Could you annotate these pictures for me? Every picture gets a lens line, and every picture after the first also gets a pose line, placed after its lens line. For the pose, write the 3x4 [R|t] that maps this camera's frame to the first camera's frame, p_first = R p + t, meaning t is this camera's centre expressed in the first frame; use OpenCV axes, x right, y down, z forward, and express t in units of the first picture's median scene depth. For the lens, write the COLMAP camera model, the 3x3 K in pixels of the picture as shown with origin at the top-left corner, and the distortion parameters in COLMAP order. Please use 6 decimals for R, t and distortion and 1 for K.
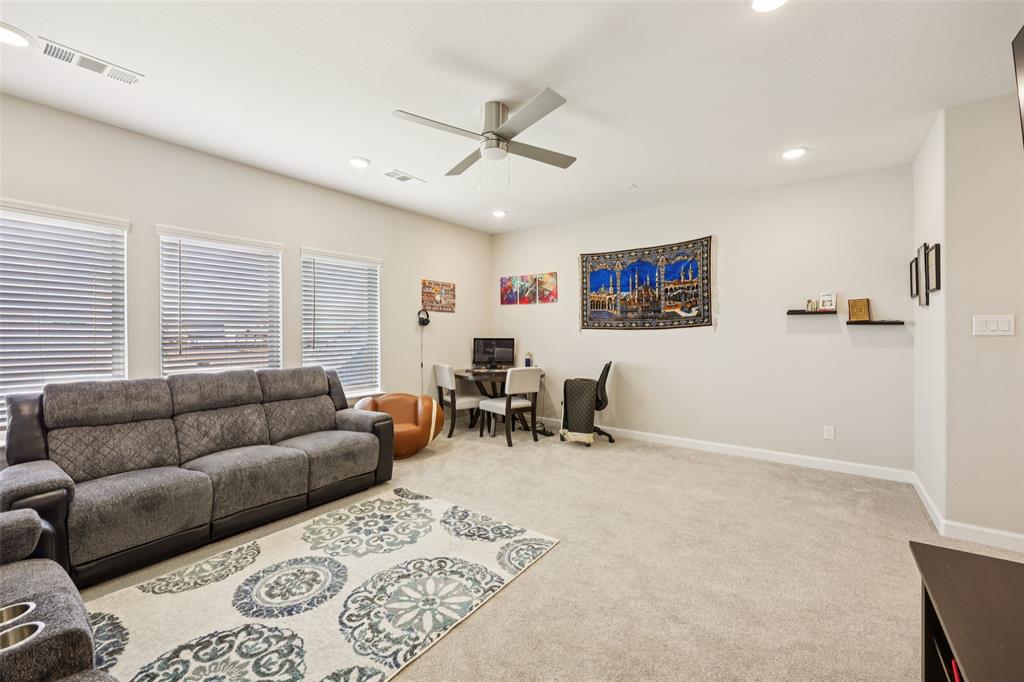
lens RADIAL K [[425.2, 0, 511.0], [0, 425.2, 329.9], [0, 0, 1]] dist [0.000609, 0.000065]
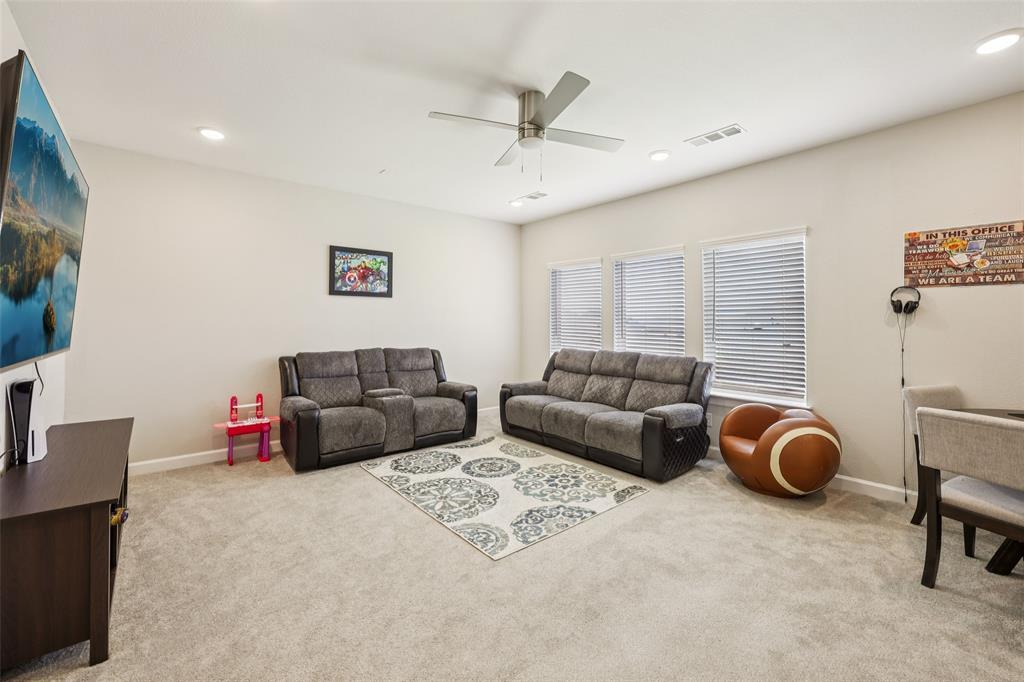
lens RADIAL K [[425.2, 0, 511.0], [0, 425.2, 329.9], [0, 0, 1]] dist [0.000609, 0.000065]
pose [[-0.242297, 0.018195, -0.970031, 0.569567], [-0.000894, 0.999820, 0.018977, 0.001405], [0.970202, 0.005465, -0.242237, 0.743511]]
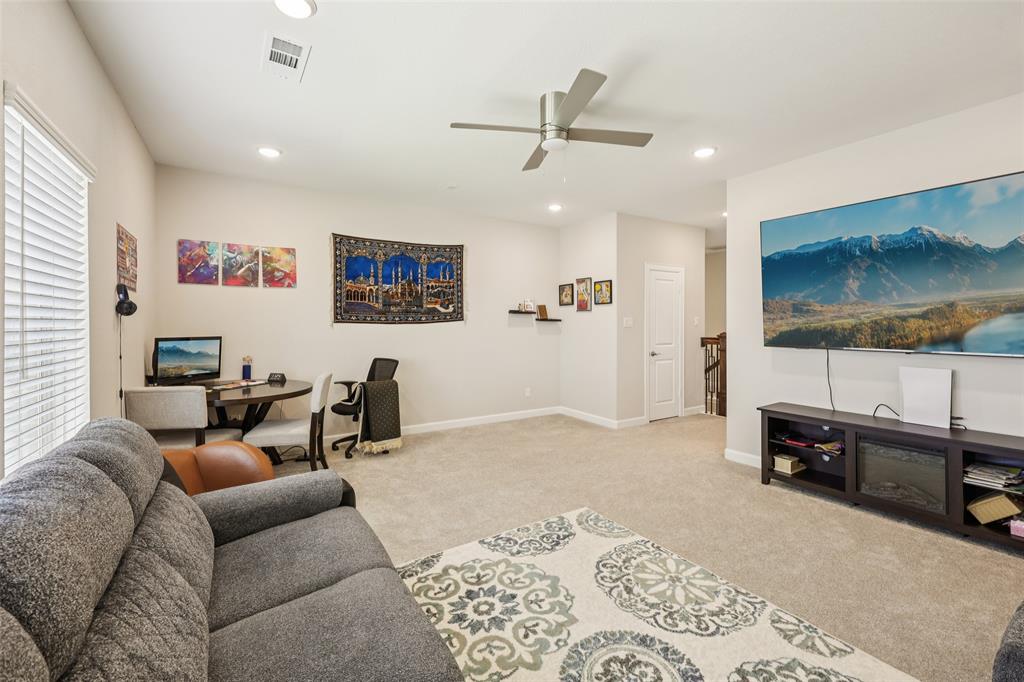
lens RADIAL K [[428.9, 0, 514.2], [0, 428.9, 321.9], [0, 0, 1]] dist [0.002177, 0.000277]
pose [[0.348763, 0.005682, 0.937194, -0.624511], [-0.001366, 0.999984, -0.005554, 0.000036], [-0.937210, 0.000657, 0.348765, 0.464359]]
